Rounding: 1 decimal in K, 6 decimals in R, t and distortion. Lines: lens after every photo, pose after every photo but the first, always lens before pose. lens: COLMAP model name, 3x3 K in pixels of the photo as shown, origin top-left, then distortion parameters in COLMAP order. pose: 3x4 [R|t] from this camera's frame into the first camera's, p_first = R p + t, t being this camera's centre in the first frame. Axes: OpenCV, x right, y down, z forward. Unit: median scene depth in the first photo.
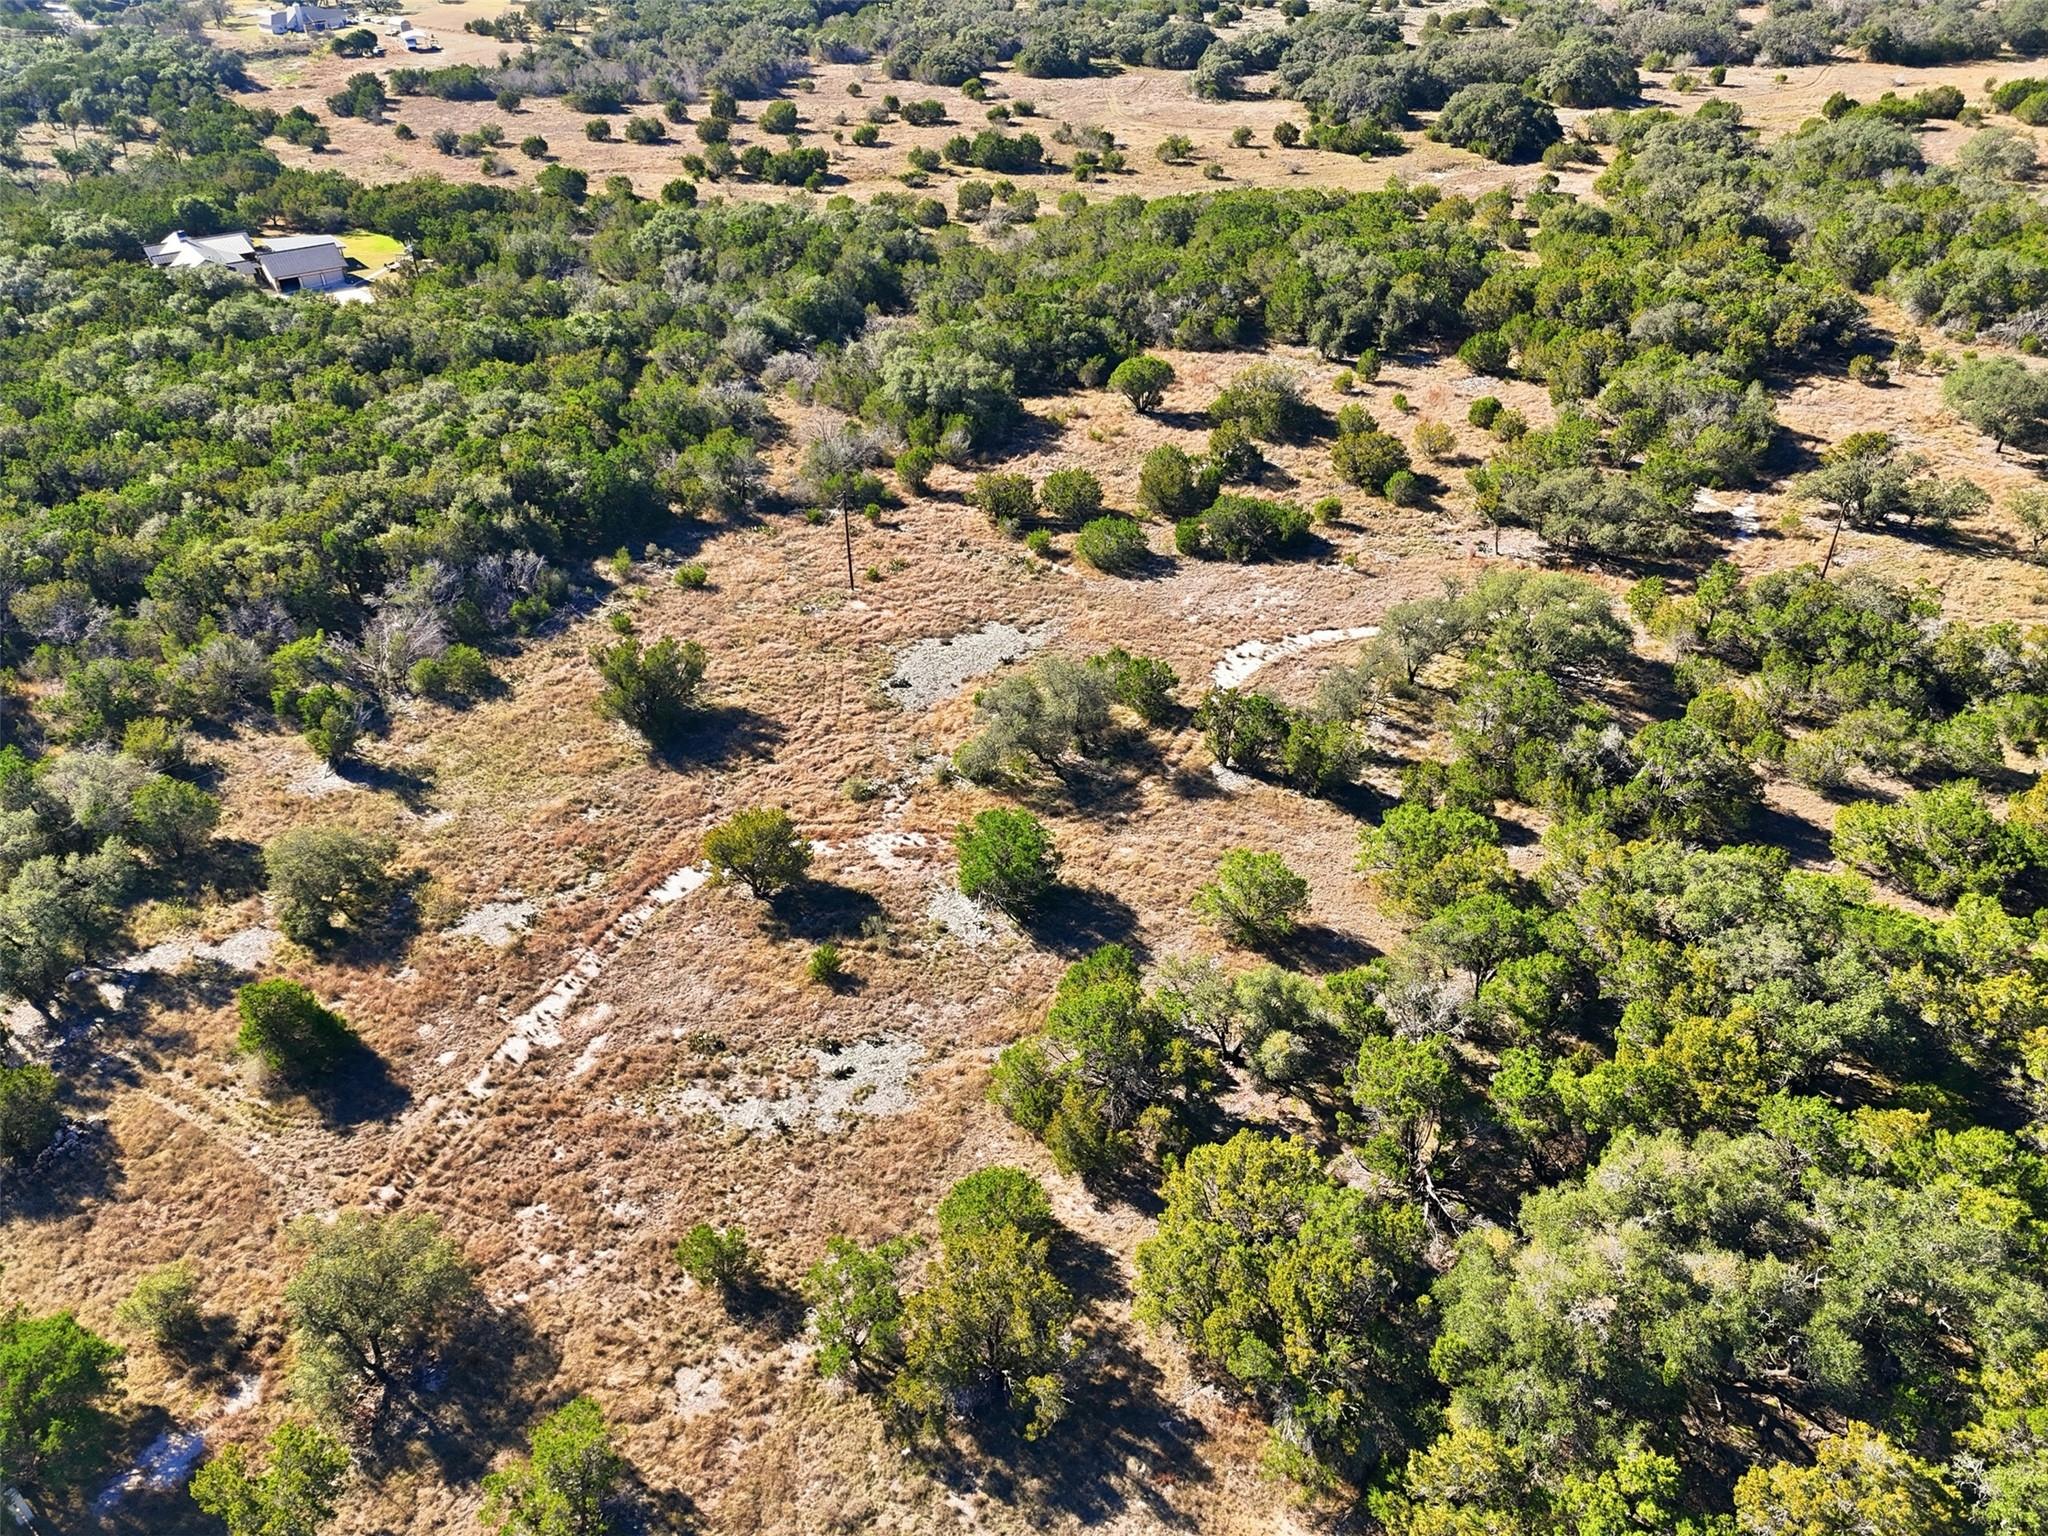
lens RADIAL K [[1490.7, 0, 1024.0], [0, 1490.7, 768.0], [0, 0, 1]] dist [0.068660, -0.057097]
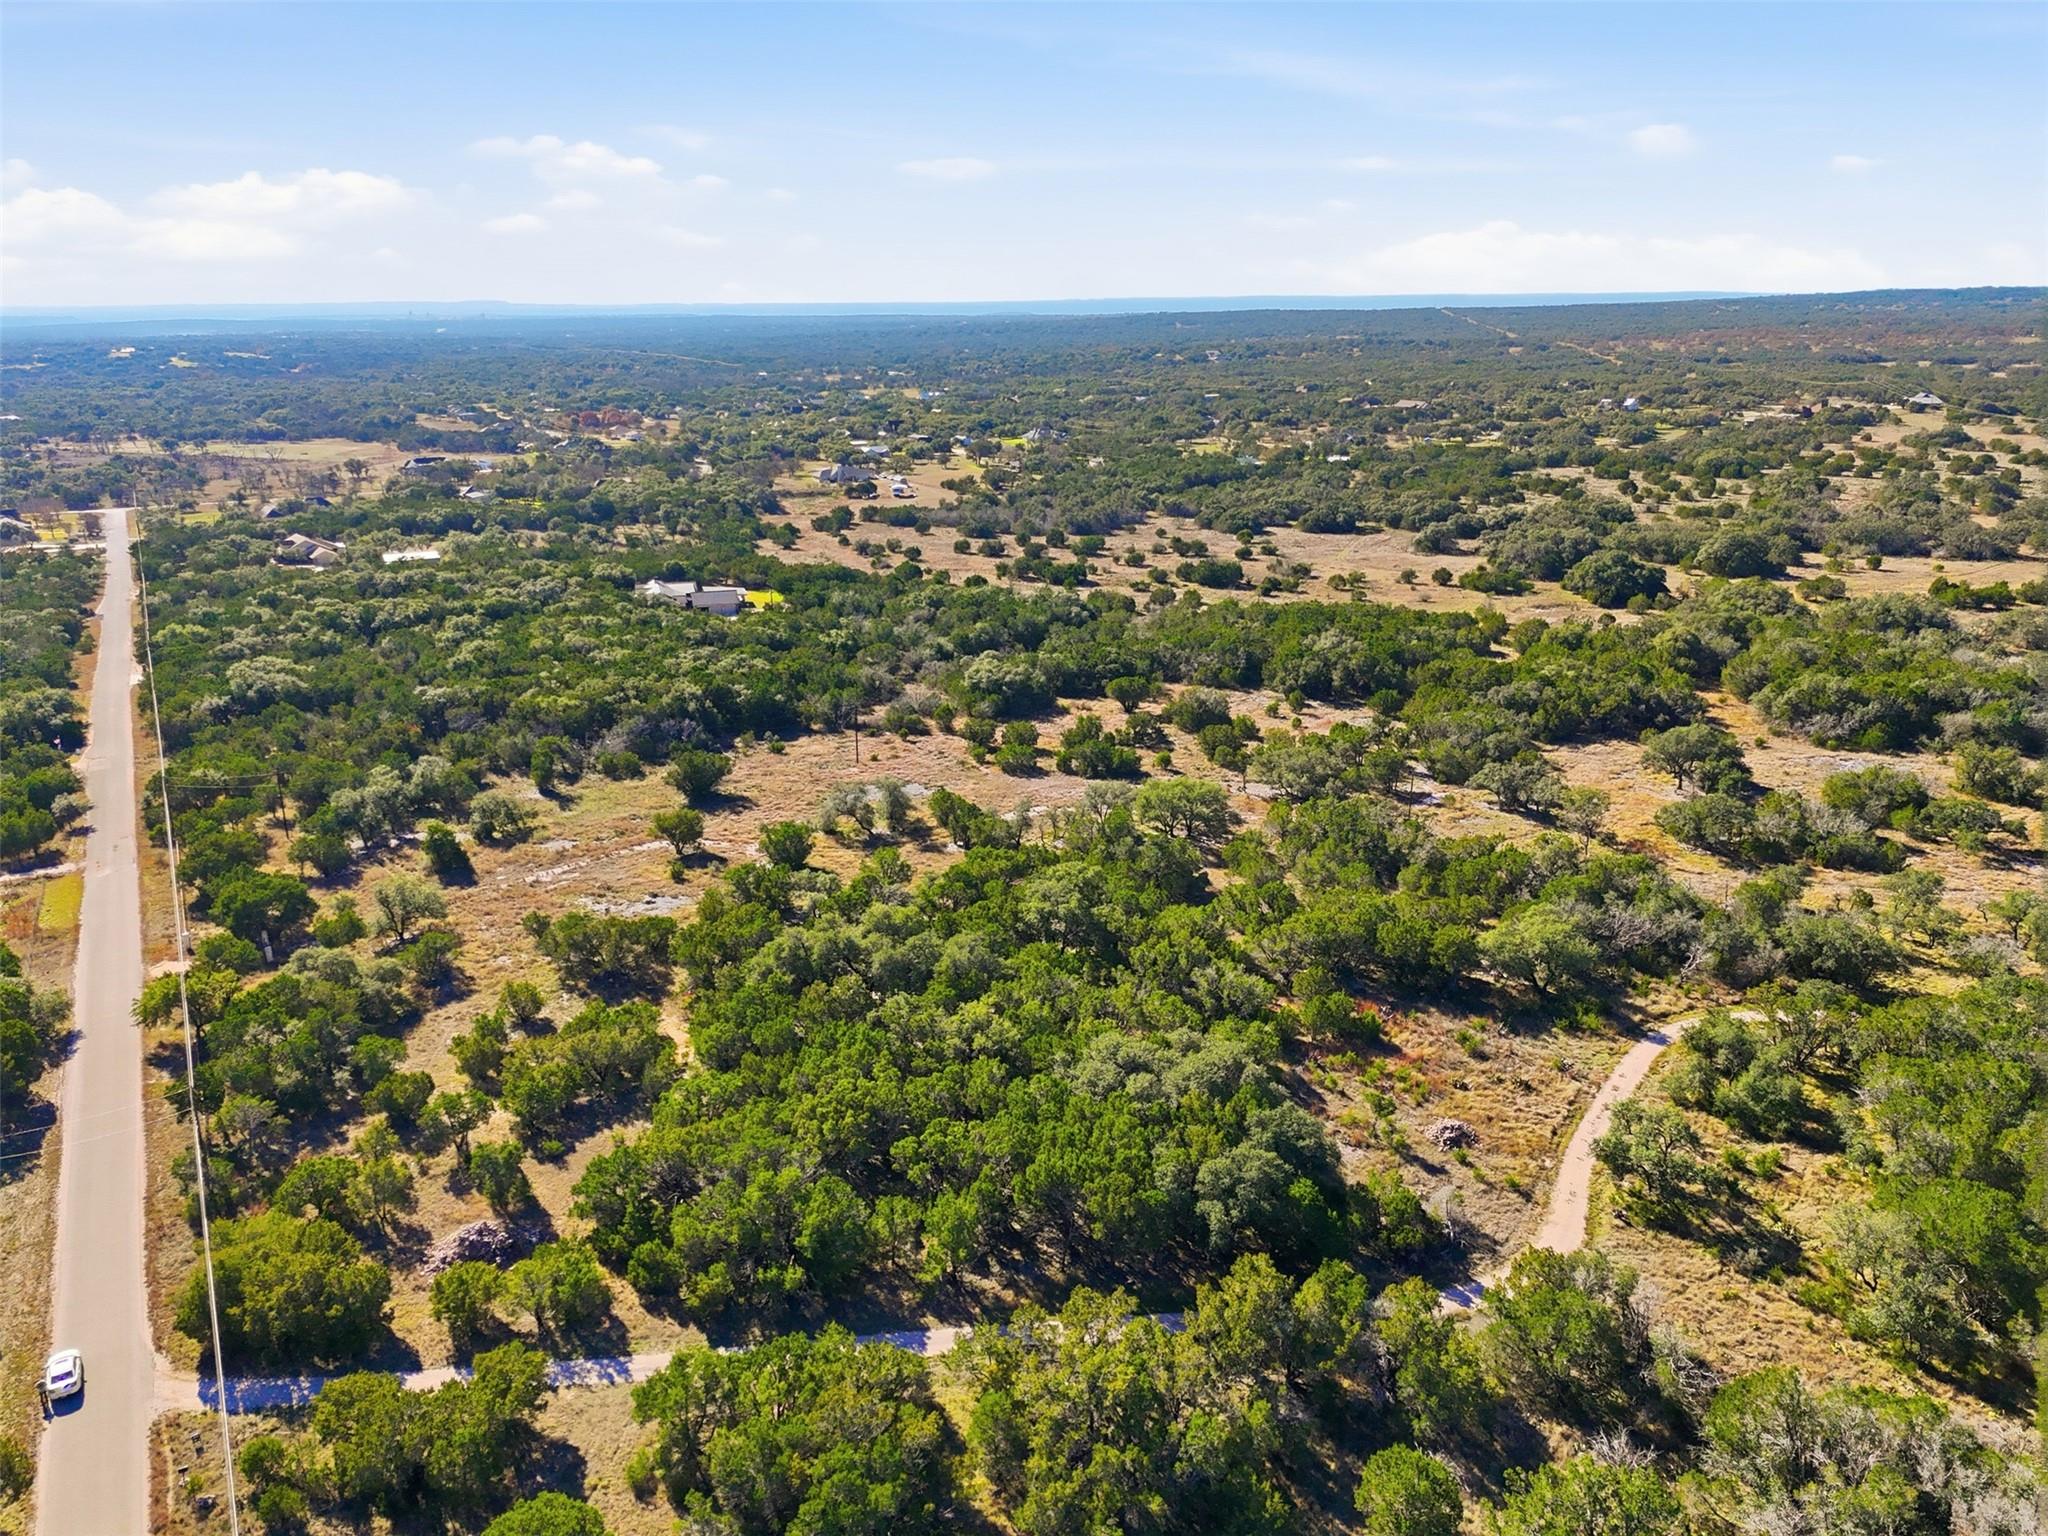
lens RADIAL K [[1490.7, 0, 1024.0], [0, 1490.7, 768.0], [0, 0, 1]] dist [0.068660, -0.057097]
pose [[0.934652, 0.109273, -0.338357, 0.571258], [-0.199667, 0.948699, -0.245161, 0.236107], [0.294209, 0.296699, 0.908521, -0.431224]]
